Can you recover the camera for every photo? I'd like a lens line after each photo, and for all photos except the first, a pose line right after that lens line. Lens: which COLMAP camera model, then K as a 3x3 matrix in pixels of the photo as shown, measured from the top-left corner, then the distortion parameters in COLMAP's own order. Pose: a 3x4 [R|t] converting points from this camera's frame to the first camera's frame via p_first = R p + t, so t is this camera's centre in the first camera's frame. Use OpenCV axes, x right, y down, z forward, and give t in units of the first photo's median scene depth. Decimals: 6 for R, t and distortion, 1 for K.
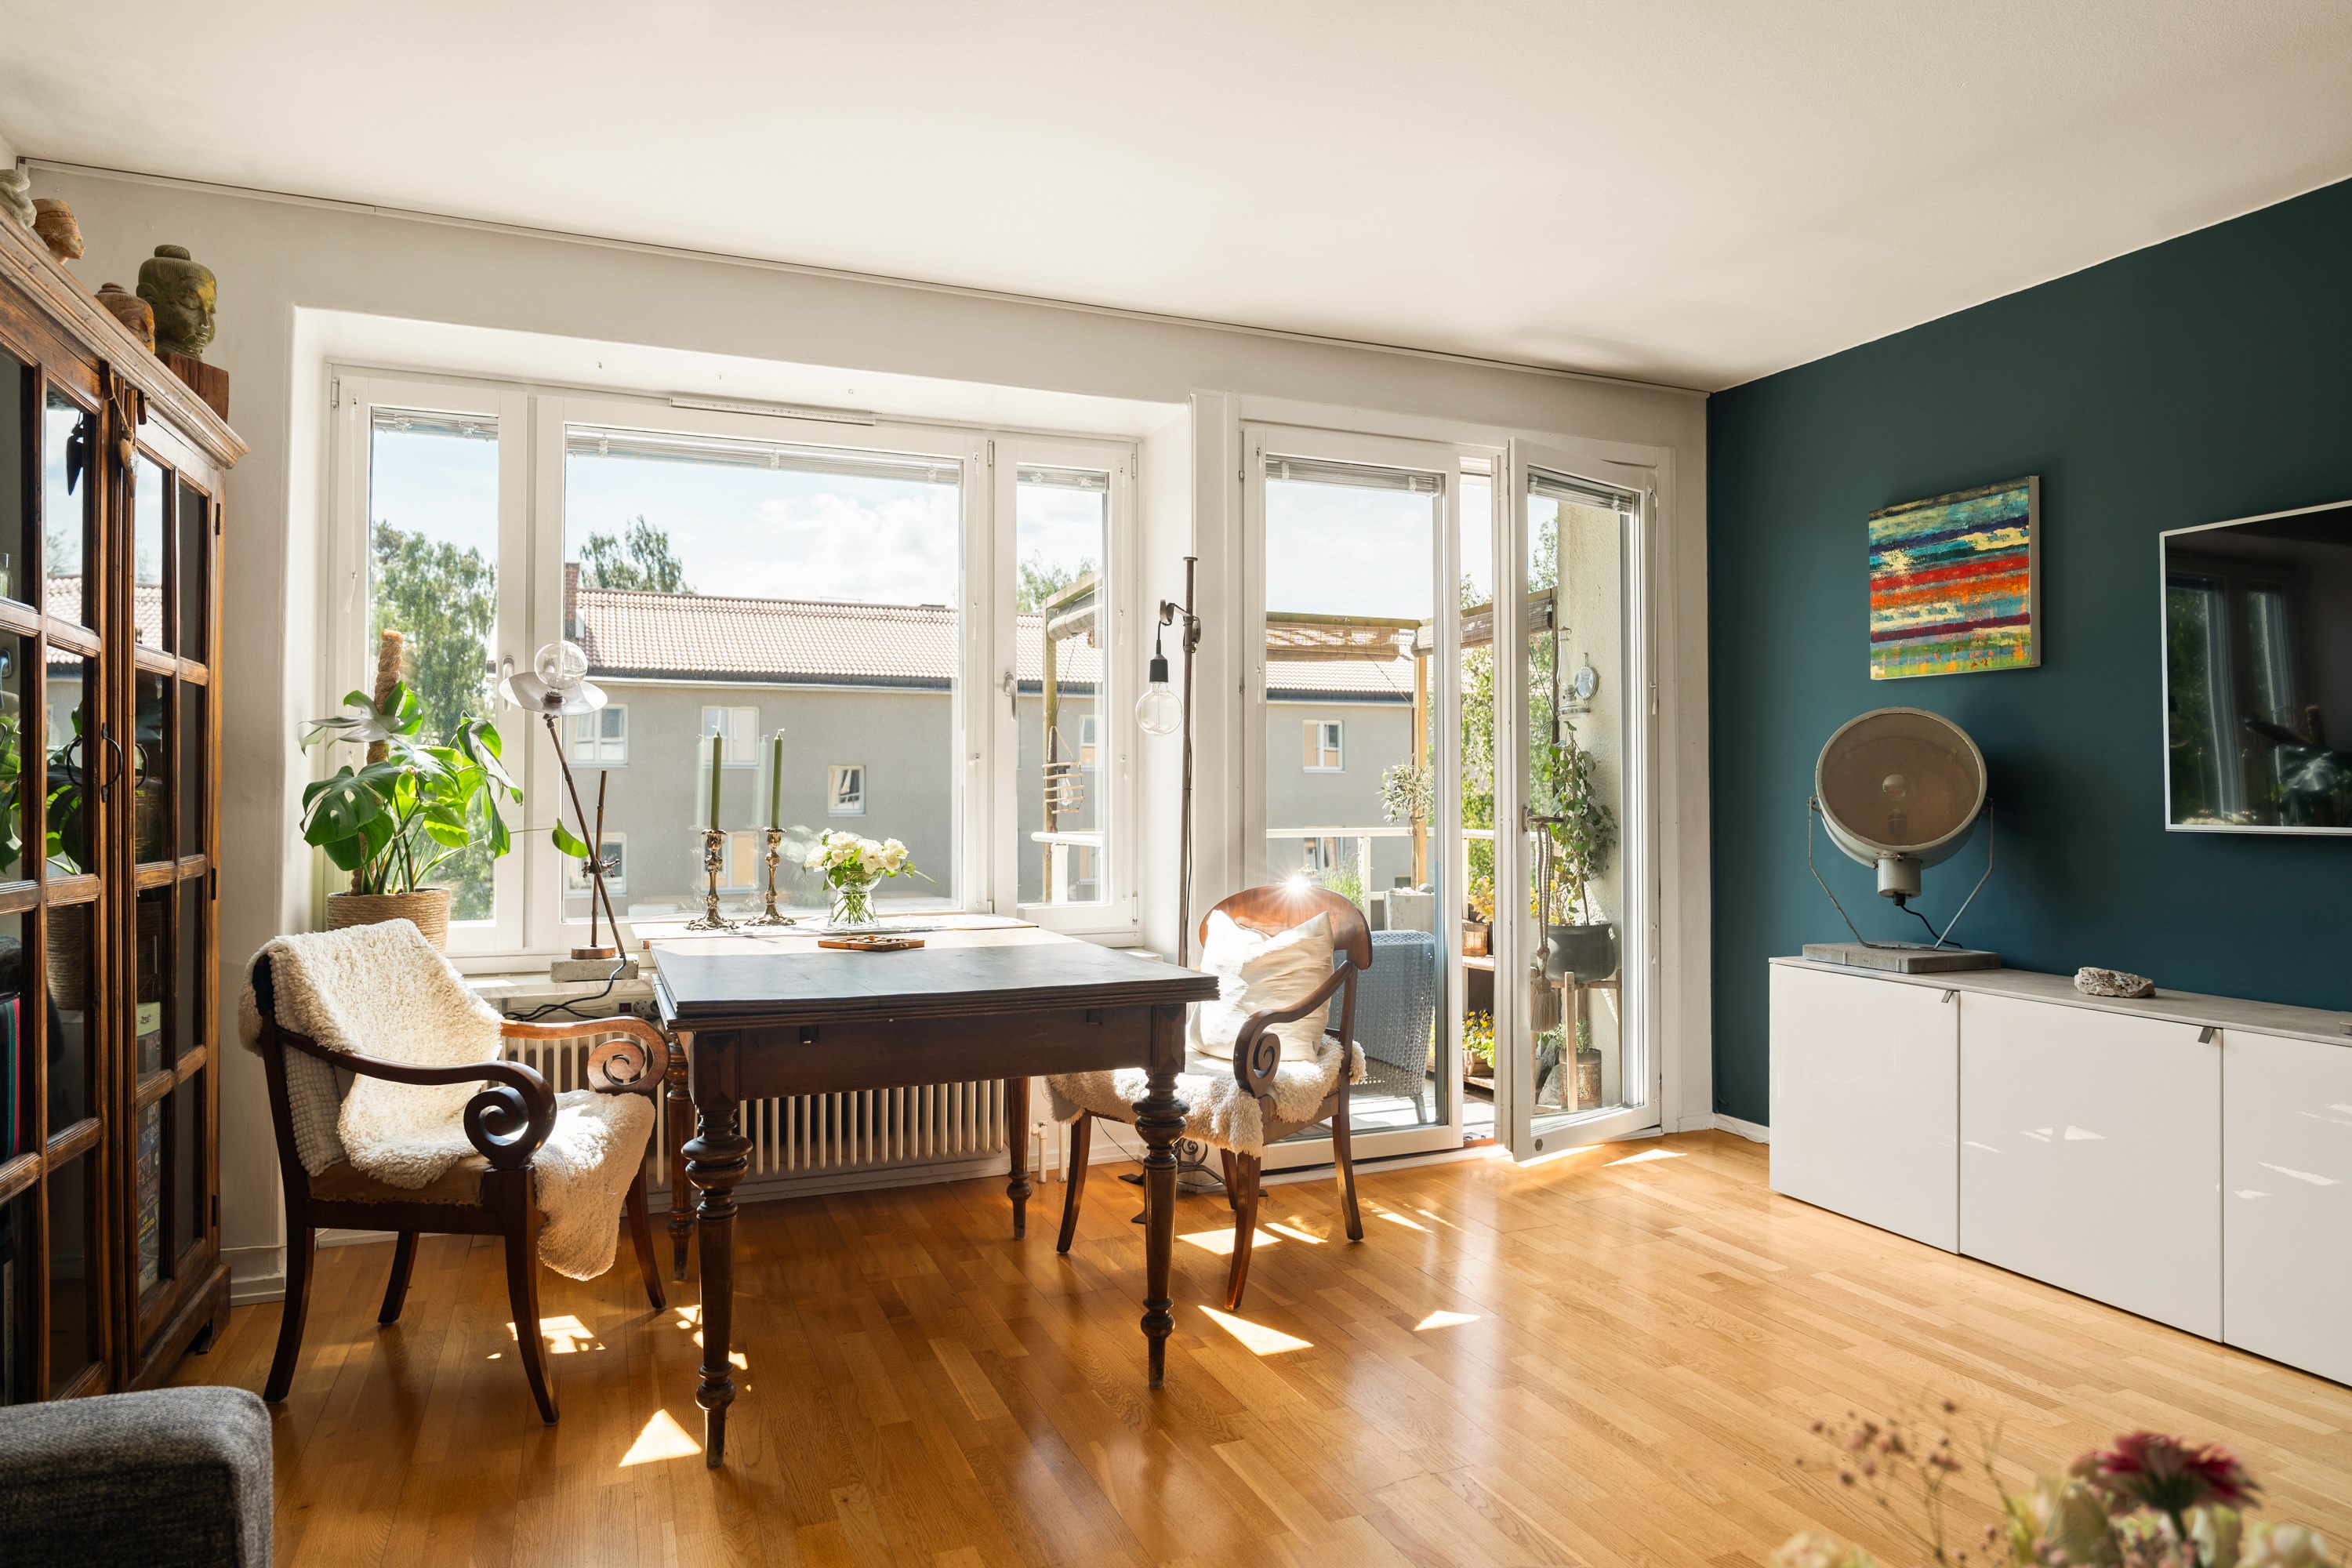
lens RADIAL K [[1392.5, 0, 1171.4], [0, 1392.5, 764.2], [0, 0, 1]] dist [-0.019773, 0.002888]
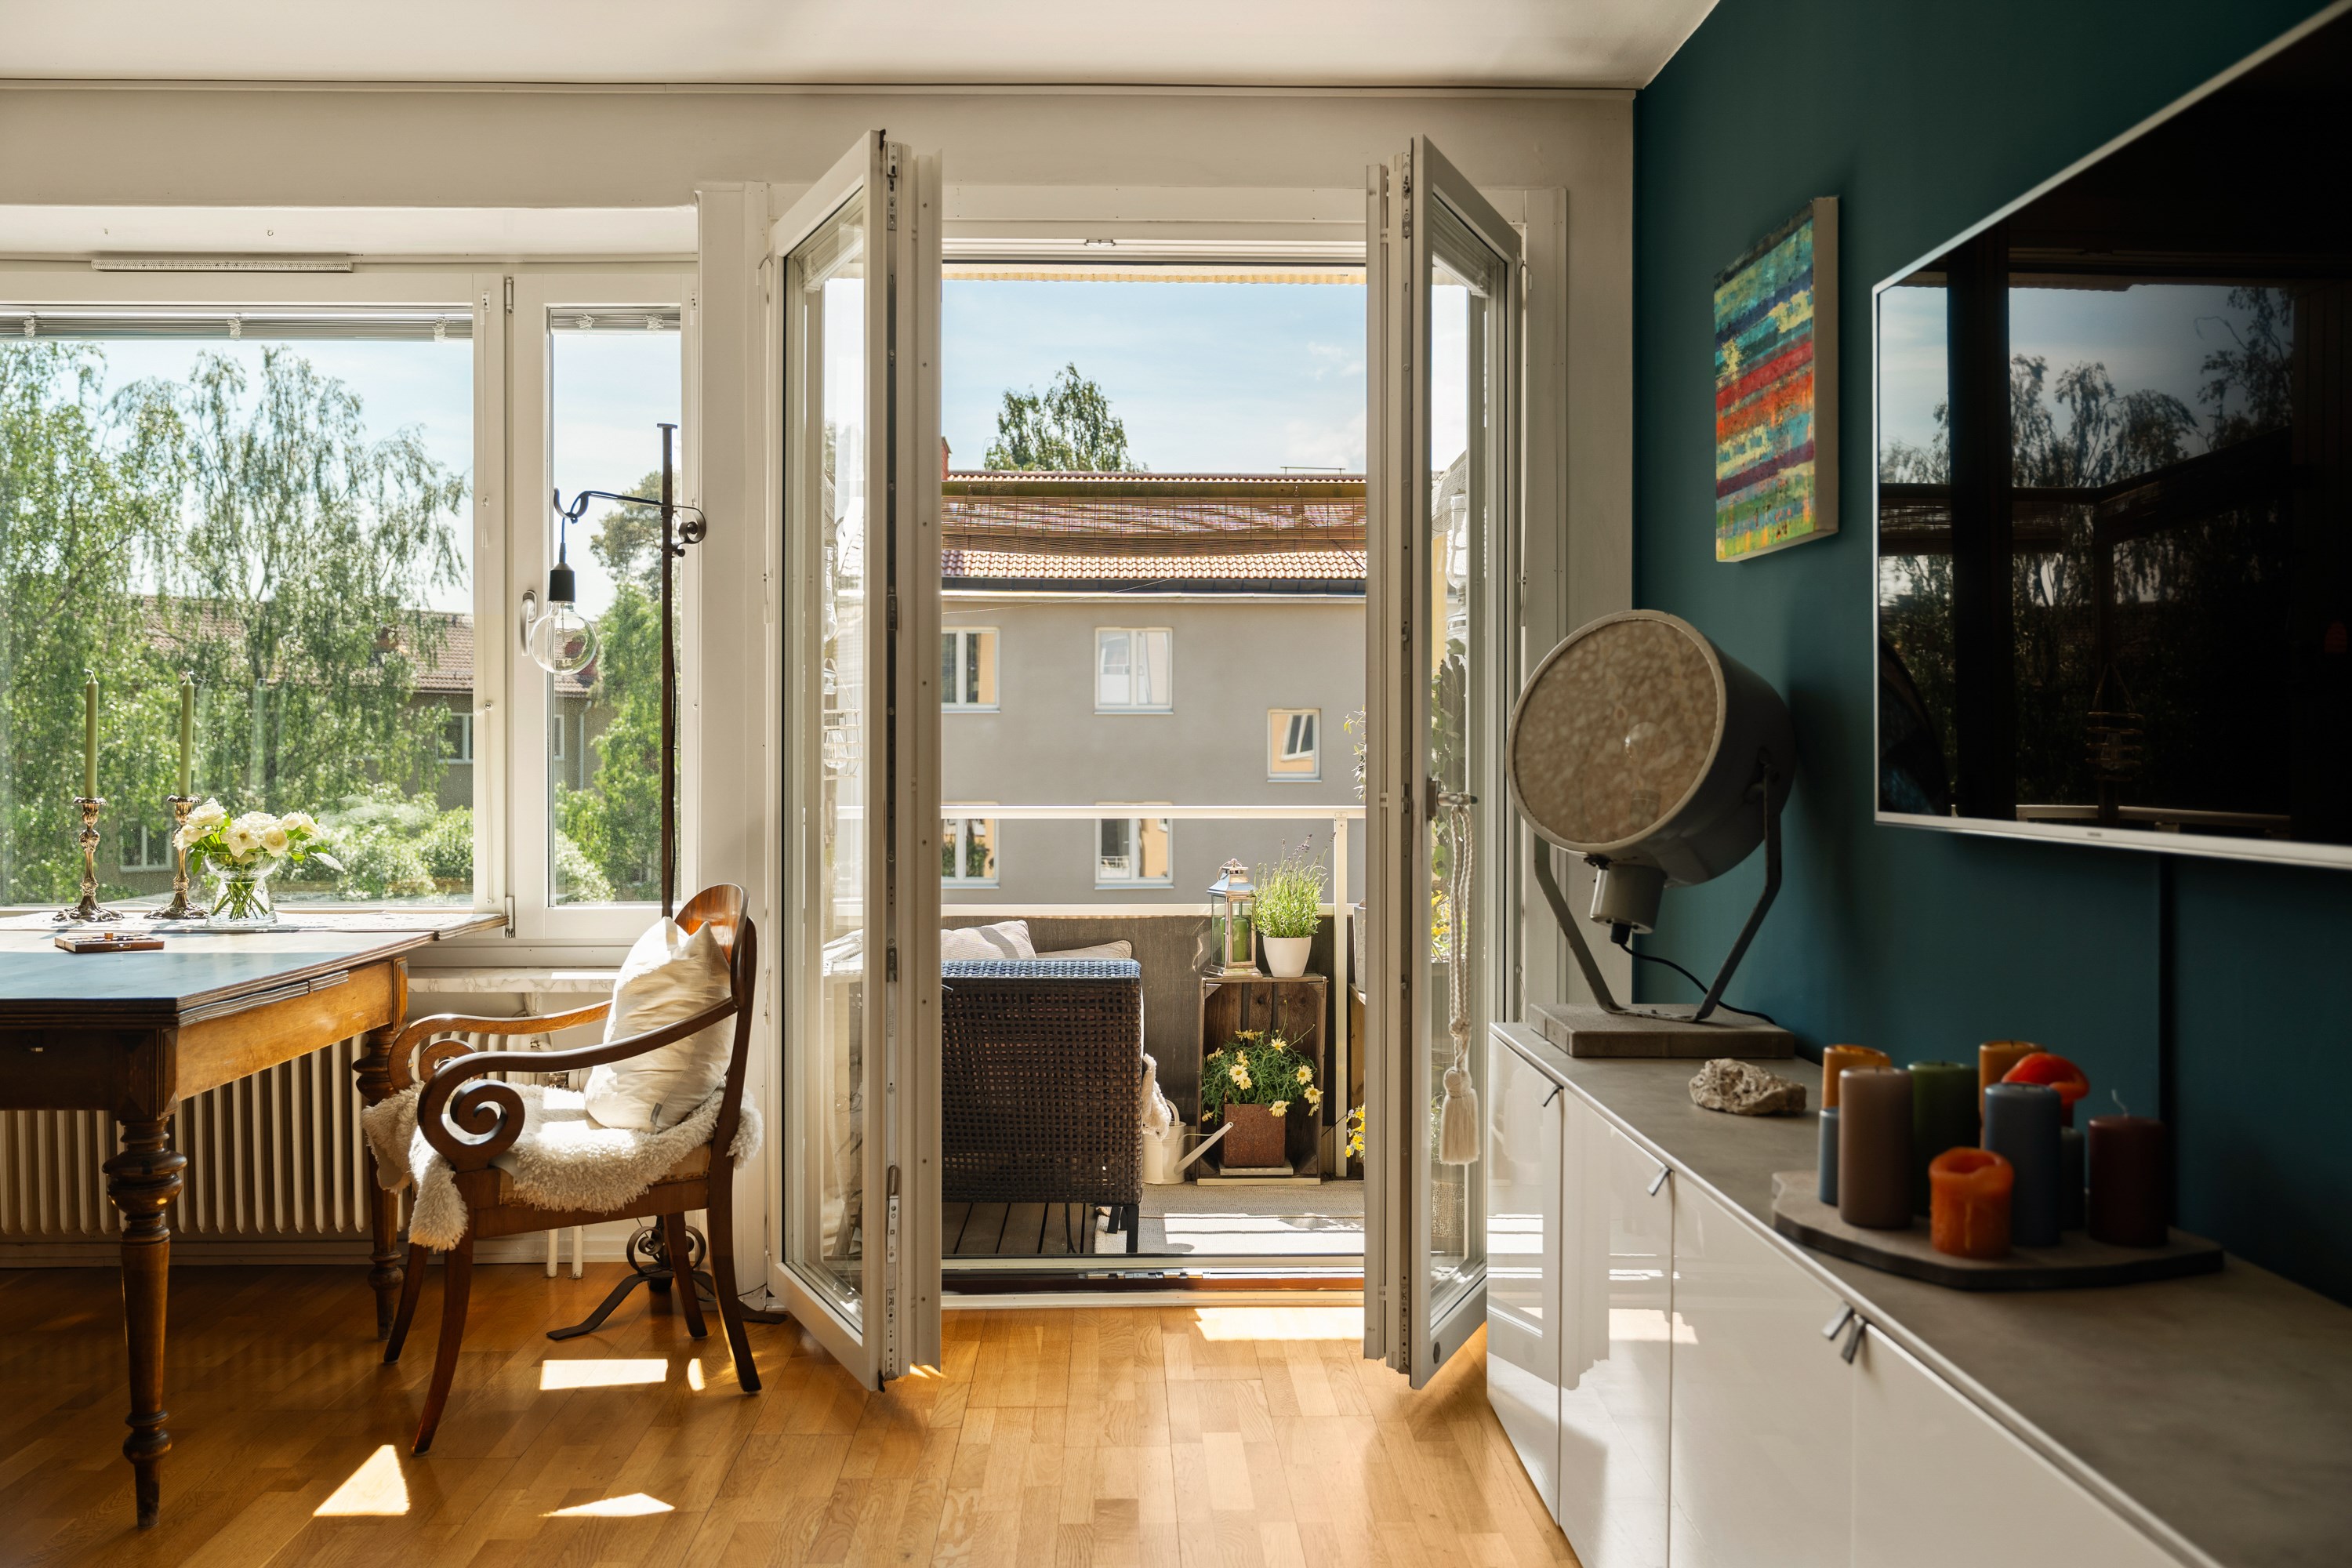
lens RADIAL K [[2061.5, 0, 1158.4], [0, 2061.5, 755.6], [0, 0, 1]] dist [-0.001253, 0.000693]
pose [[0.932909, 0.001969, -0.360107, 0.653971], [0.006814, 0.999709, 0.023121, -0.000887], [0.360048, -0.024023, 0.932624, 0.104203]]
